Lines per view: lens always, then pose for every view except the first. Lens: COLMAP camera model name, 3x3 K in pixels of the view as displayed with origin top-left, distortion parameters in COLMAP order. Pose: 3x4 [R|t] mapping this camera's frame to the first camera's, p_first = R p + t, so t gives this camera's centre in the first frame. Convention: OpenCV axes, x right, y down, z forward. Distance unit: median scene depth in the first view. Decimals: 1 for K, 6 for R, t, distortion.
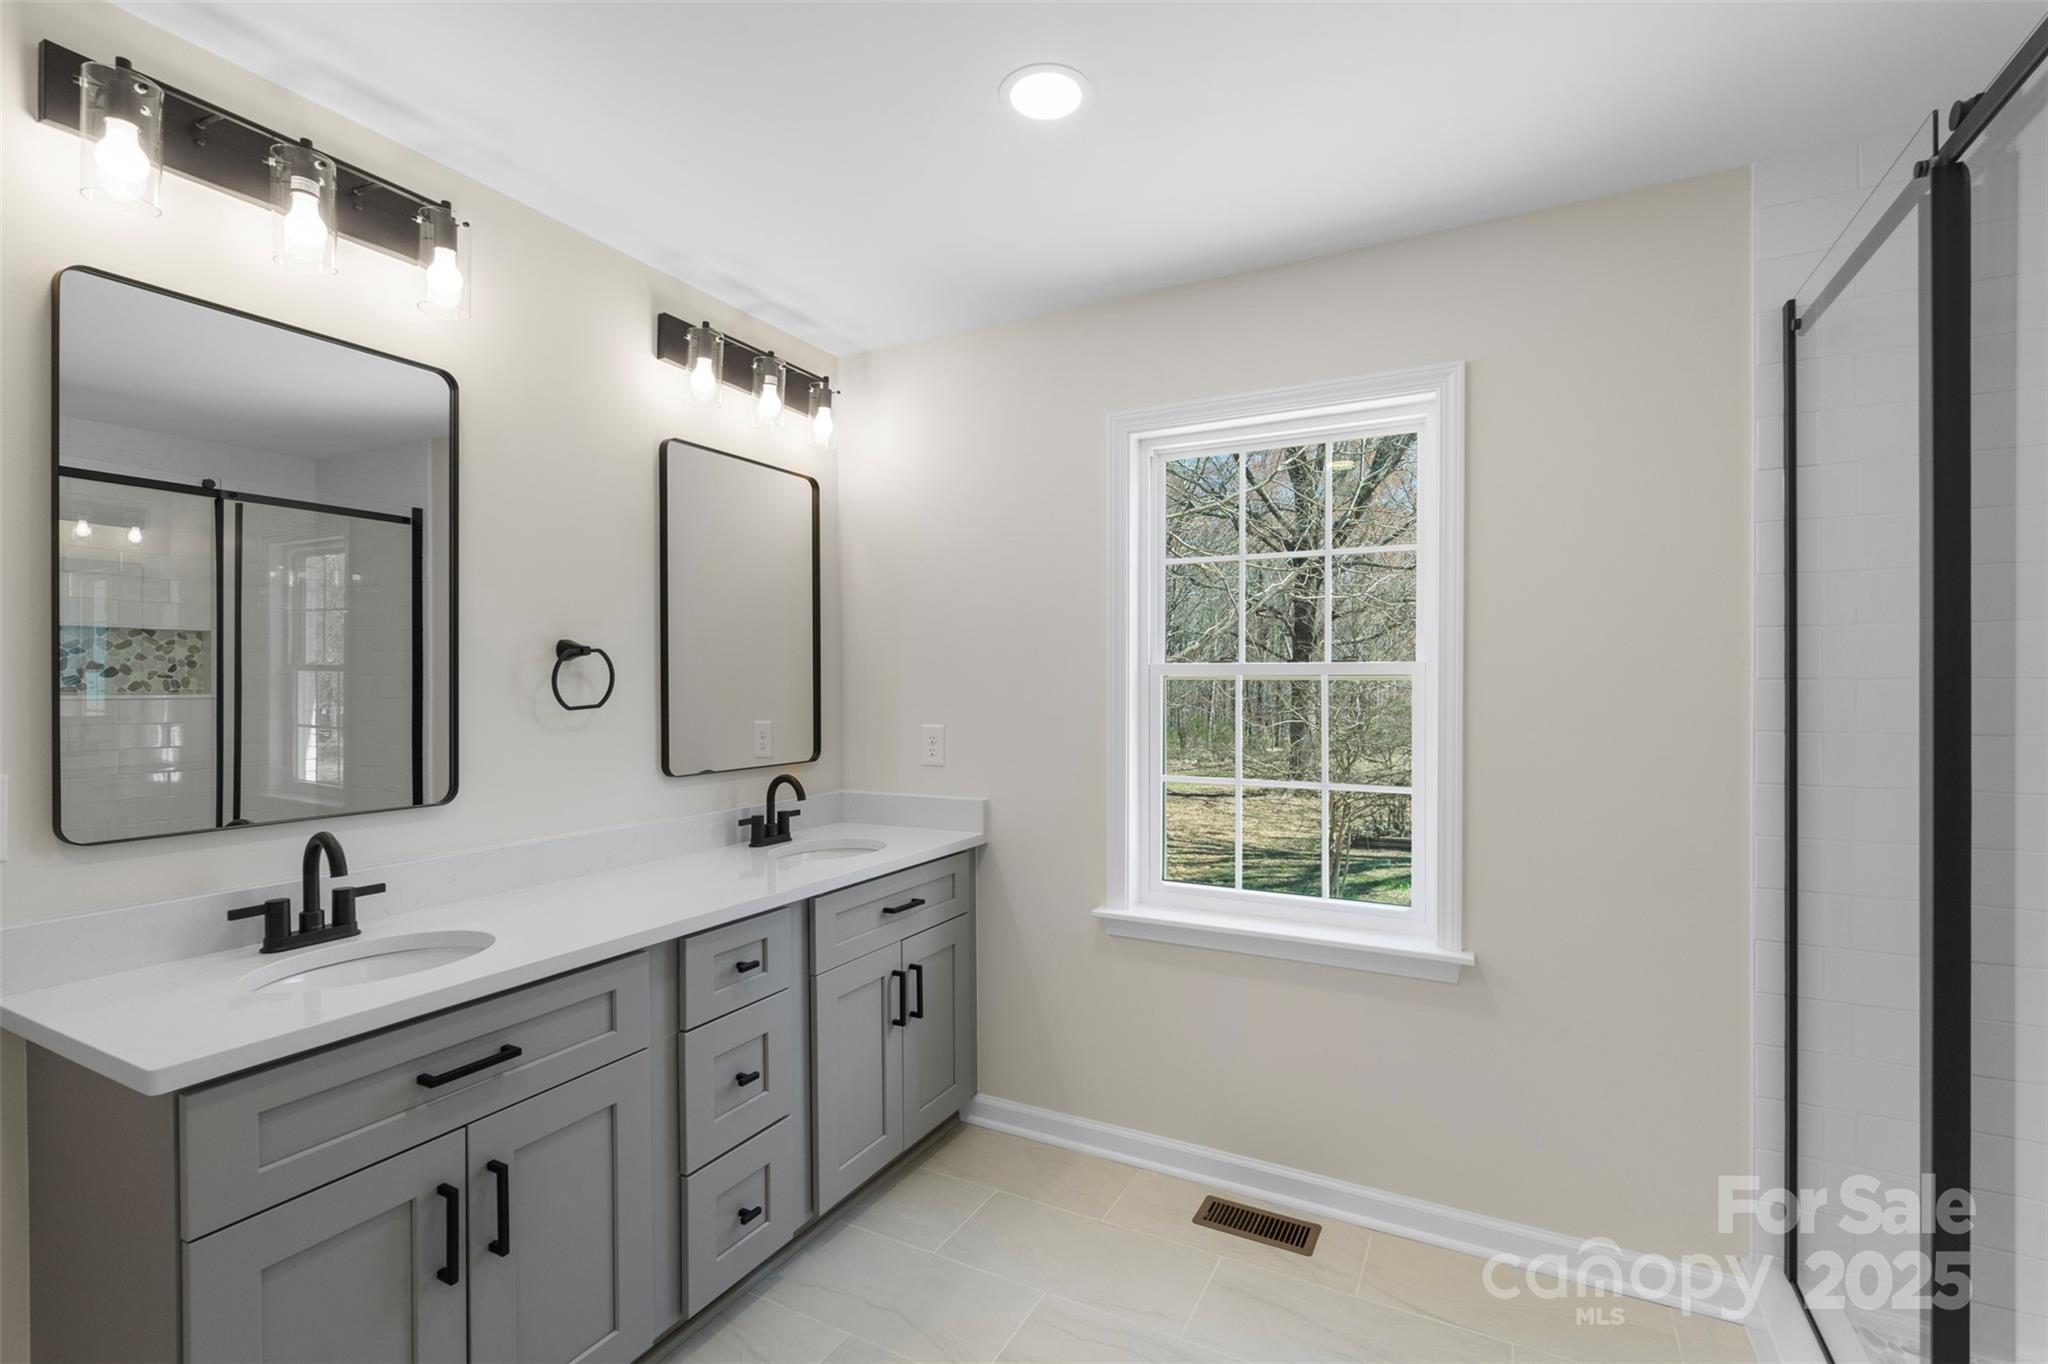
lens RADIAL K [[931.6, 0, 1024.9], [0, 931.6, 678.8], [0, 0, 1]] dist [0.003421, 0.001045]
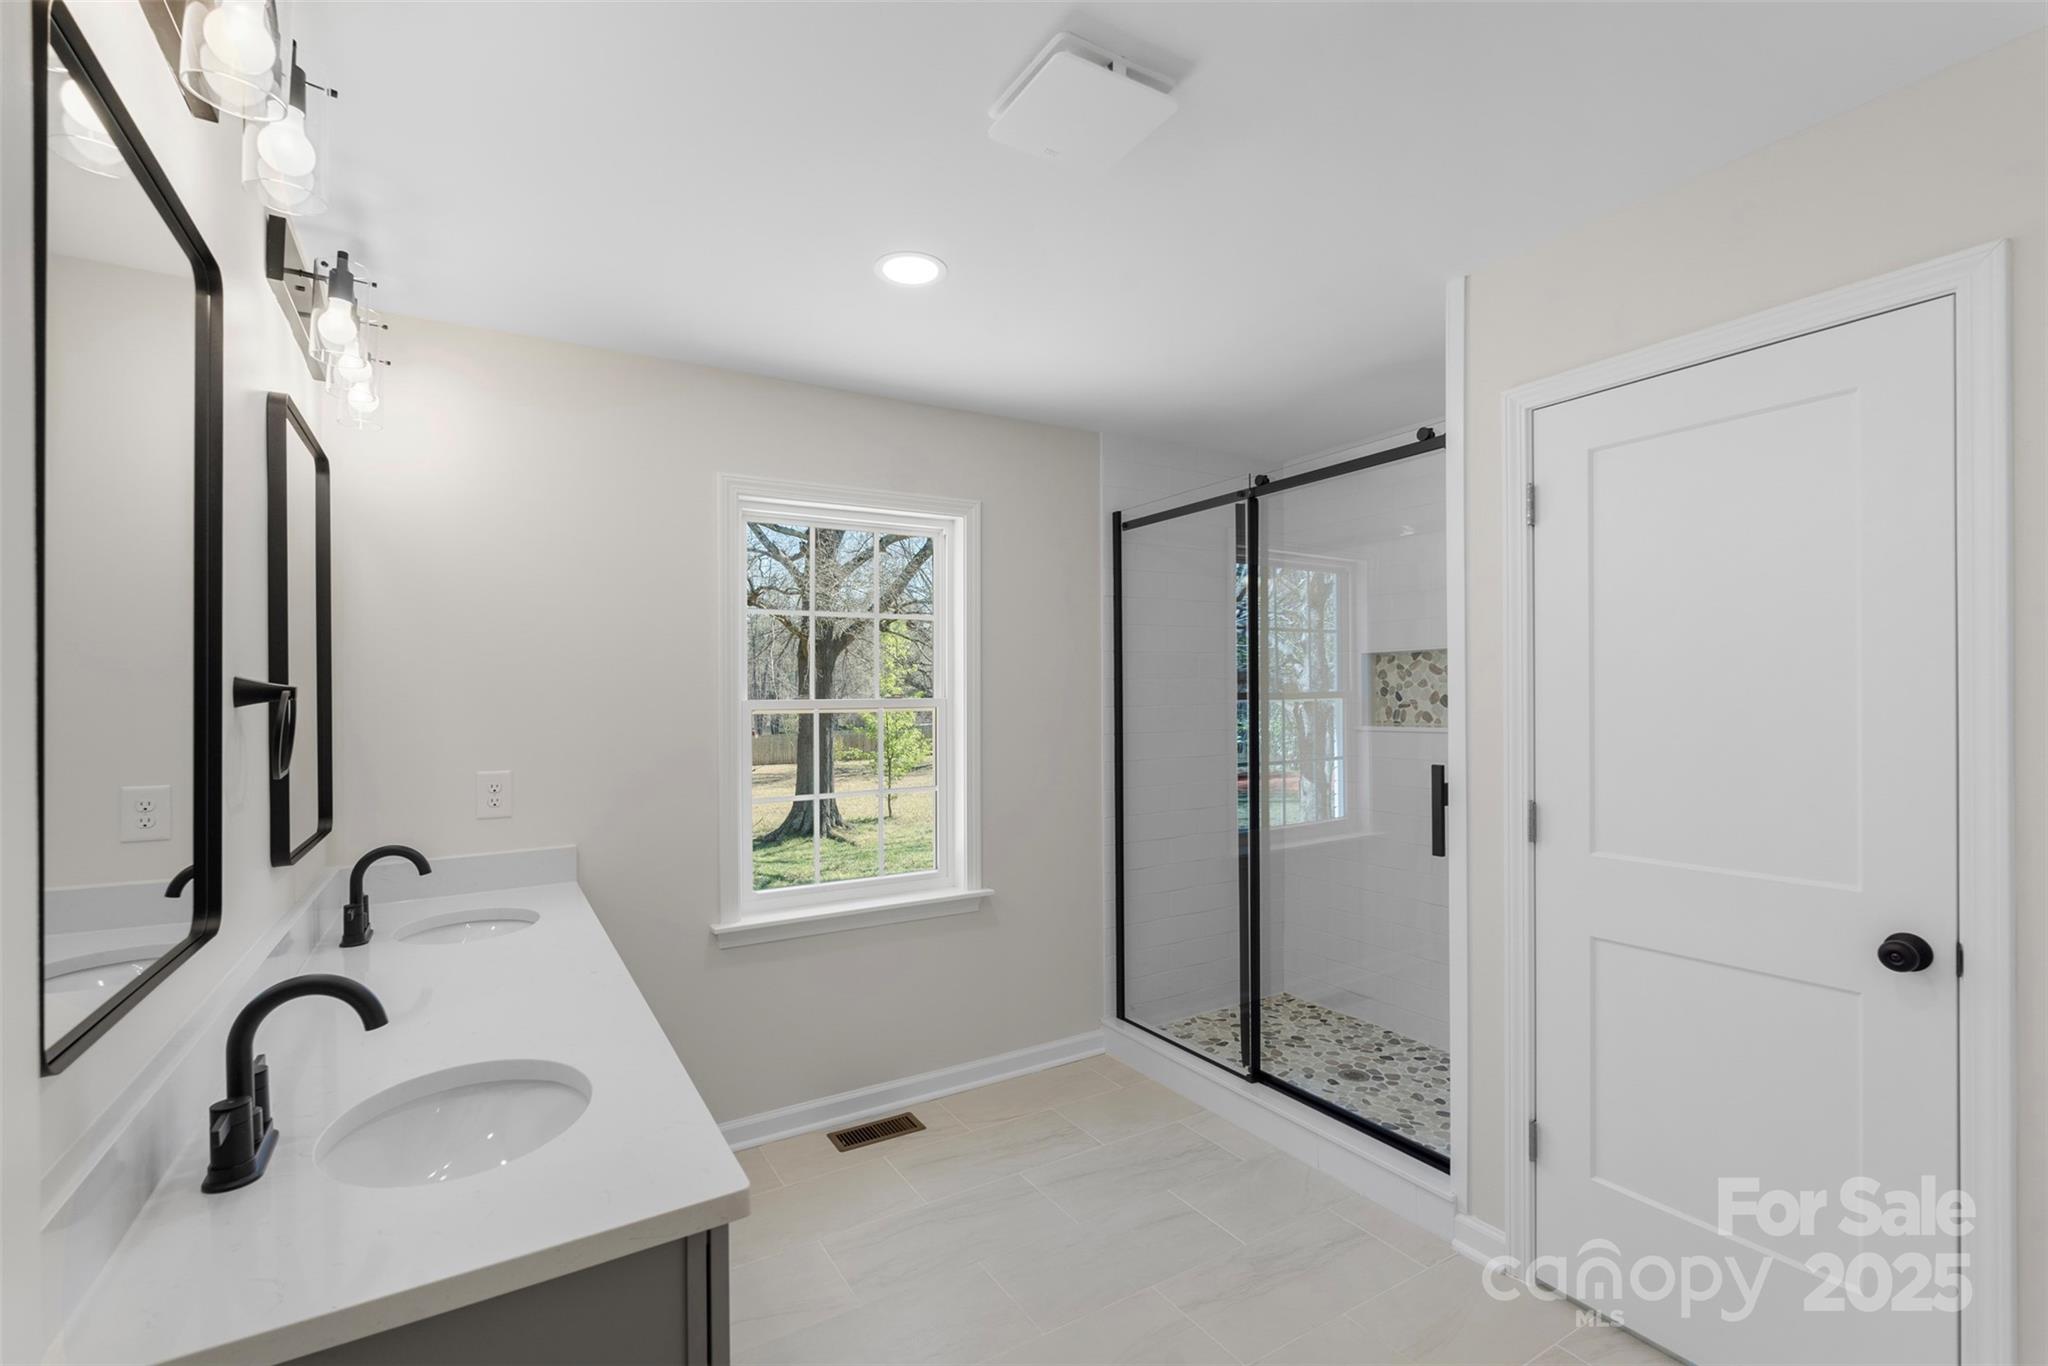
lens RADIAL K [[931.6, 0, 1017.5], [0, 931.6, 691.6], [0, 0, 1]] dist [0.003421, 0.001045]
pose [[0.515347, -0.001297, 0.856981, -0.737776], [0.011333, 0.999922, -0.005302, -0.018959], [-0.856907, 0.012444, 0.515321, 0.149376]]
